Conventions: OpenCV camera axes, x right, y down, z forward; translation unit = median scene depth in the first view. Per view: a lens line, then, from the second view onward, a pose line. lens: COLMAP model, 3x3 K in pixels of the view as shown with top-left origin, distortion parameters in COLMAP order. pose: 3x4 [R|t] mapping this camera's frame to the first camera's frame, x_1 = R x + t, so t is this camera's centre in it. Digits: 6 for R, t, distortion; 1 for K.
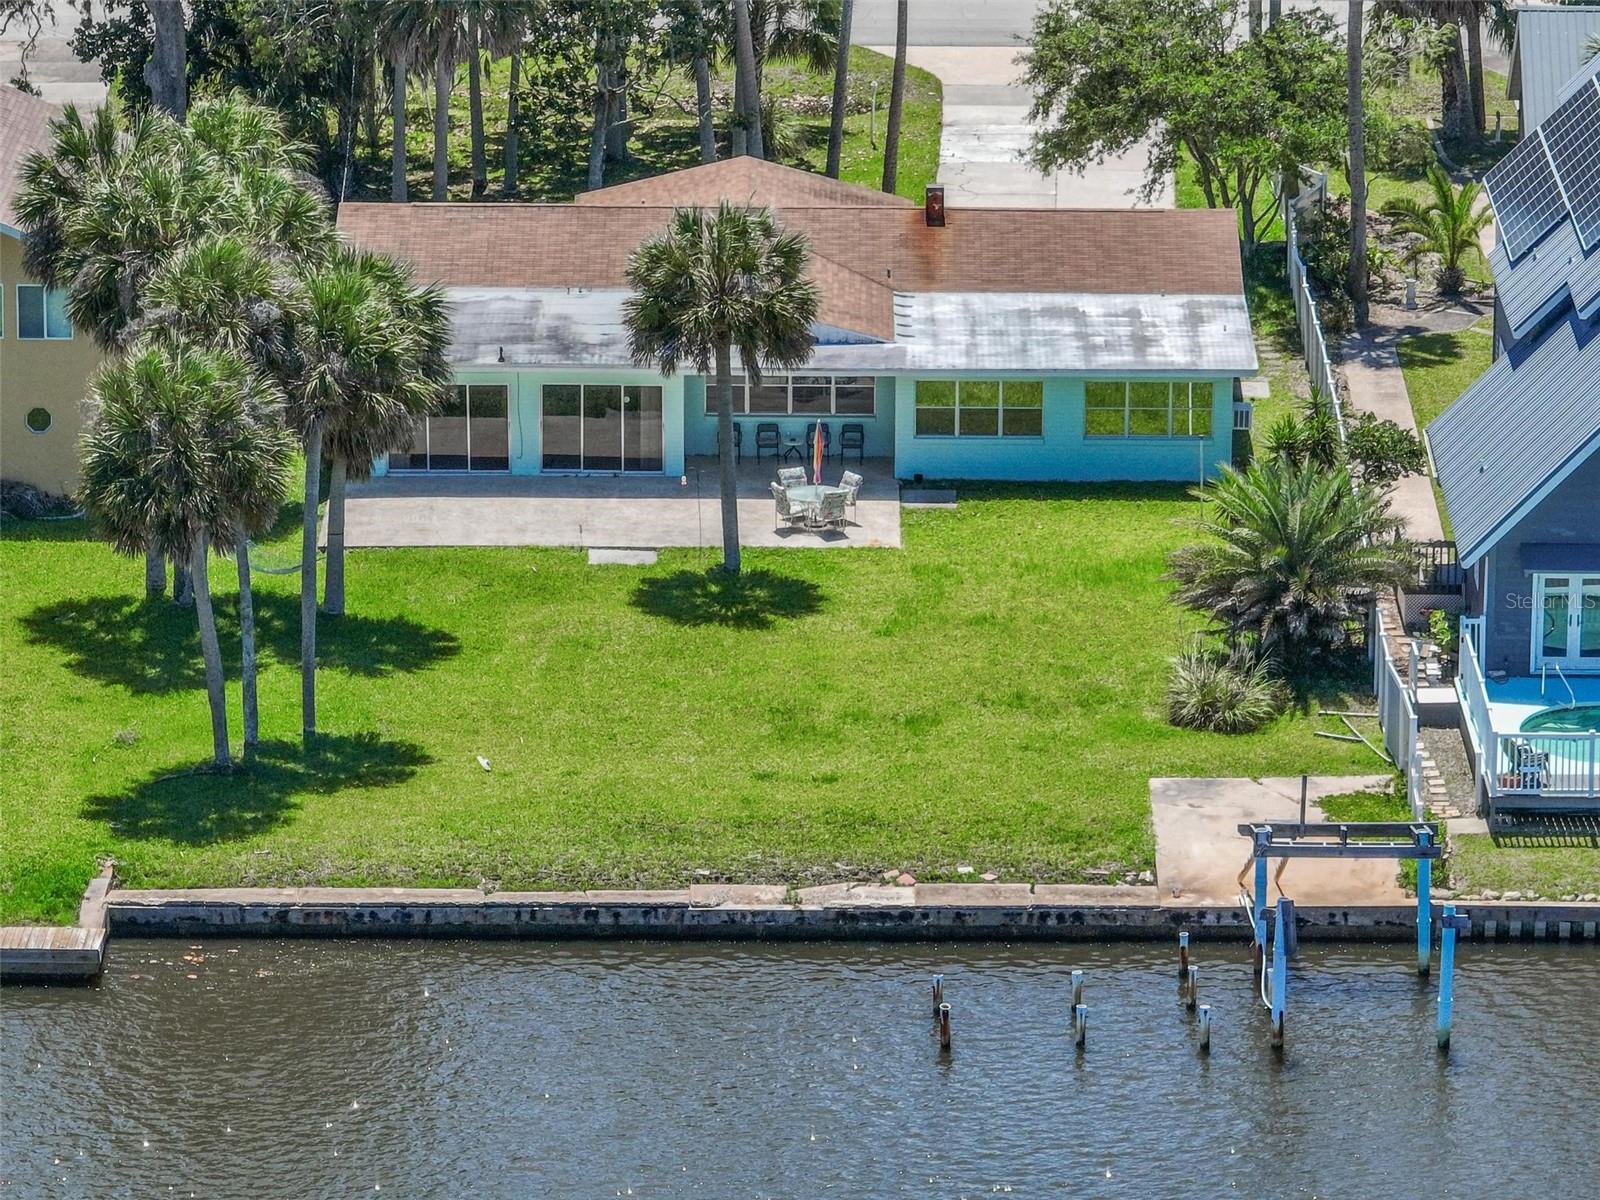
lens RADIAL K [[8469.5, 0, 800.0], [0, 8469.5, 600.0], [0, 0, 1]] dist [-0.178240, -12.581583]
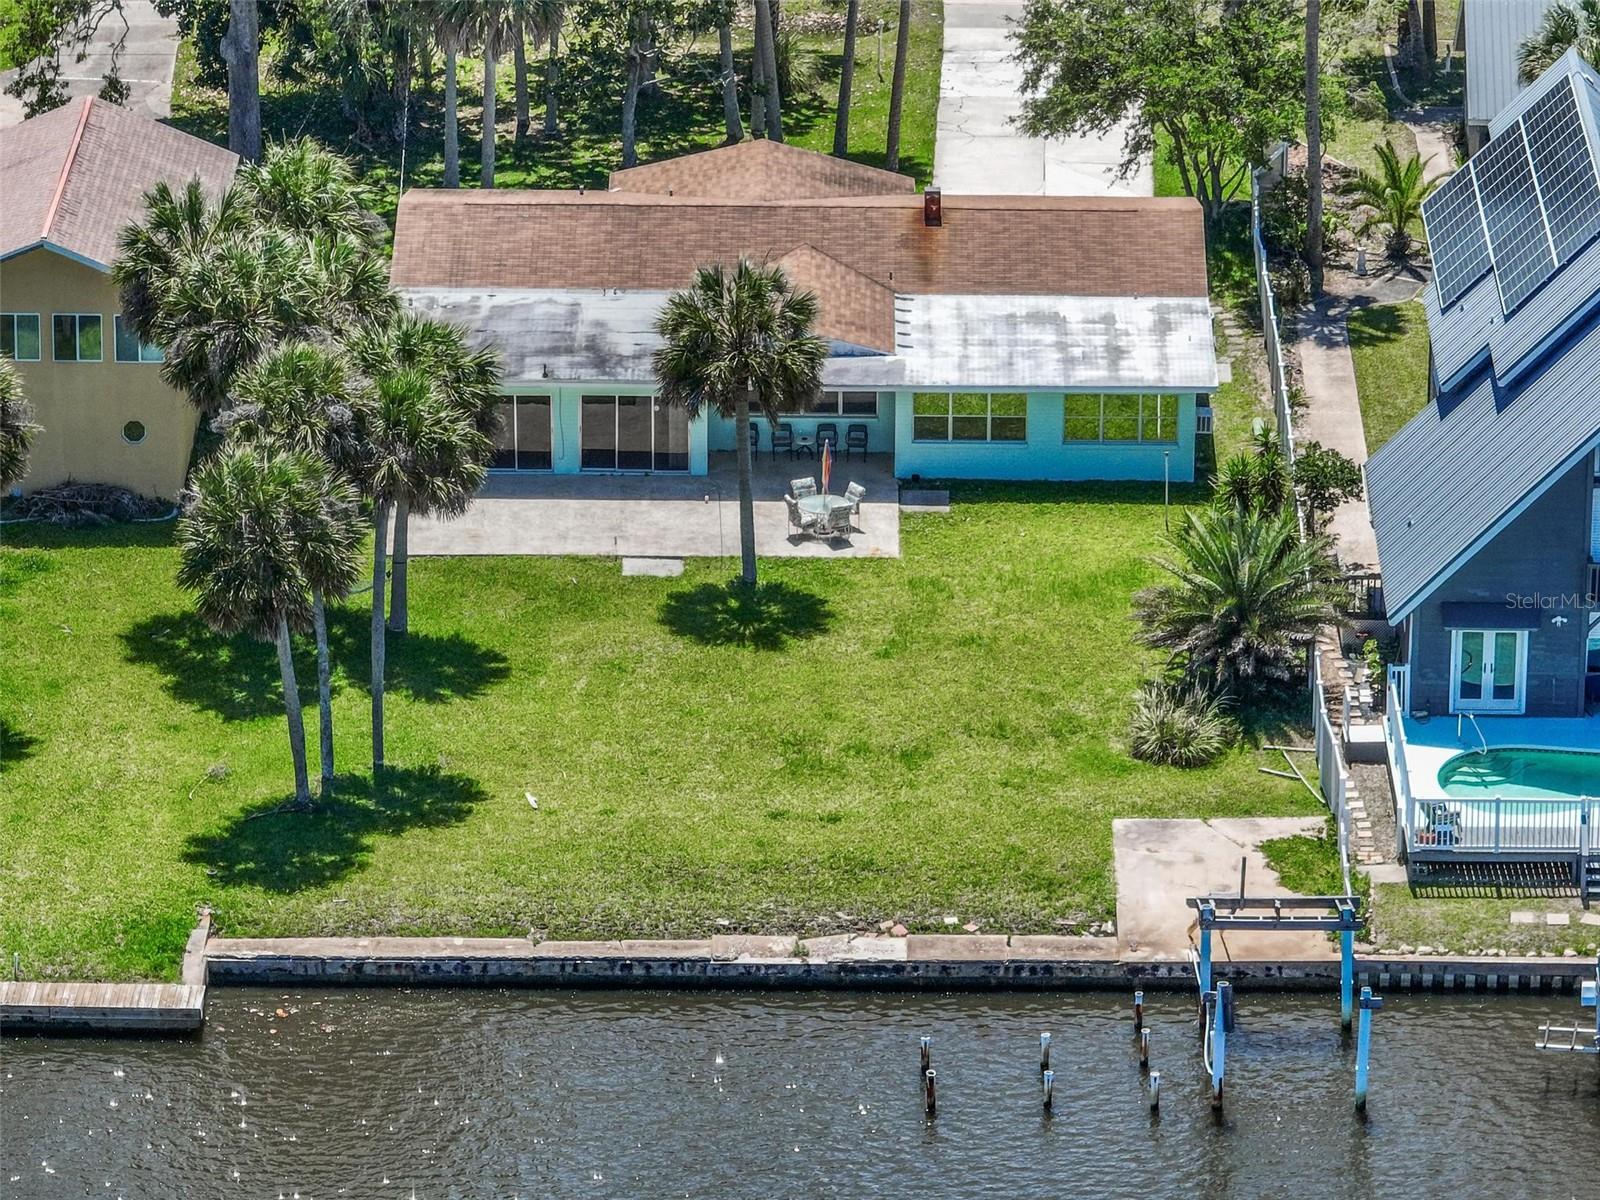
lens RADIAL K [[8469.5, 0, 800.0], [0, 8469.5, 600.0], [0, 0, 1]] dist [-0.178240, -12.581583]
pose [[0.999993, 0.002152, -0.003039, 0.002232], [-0.001901, 0.996766, 0.080331, -0.095905], [0.003202, -0.080325, 0.996764, -0.132696]]
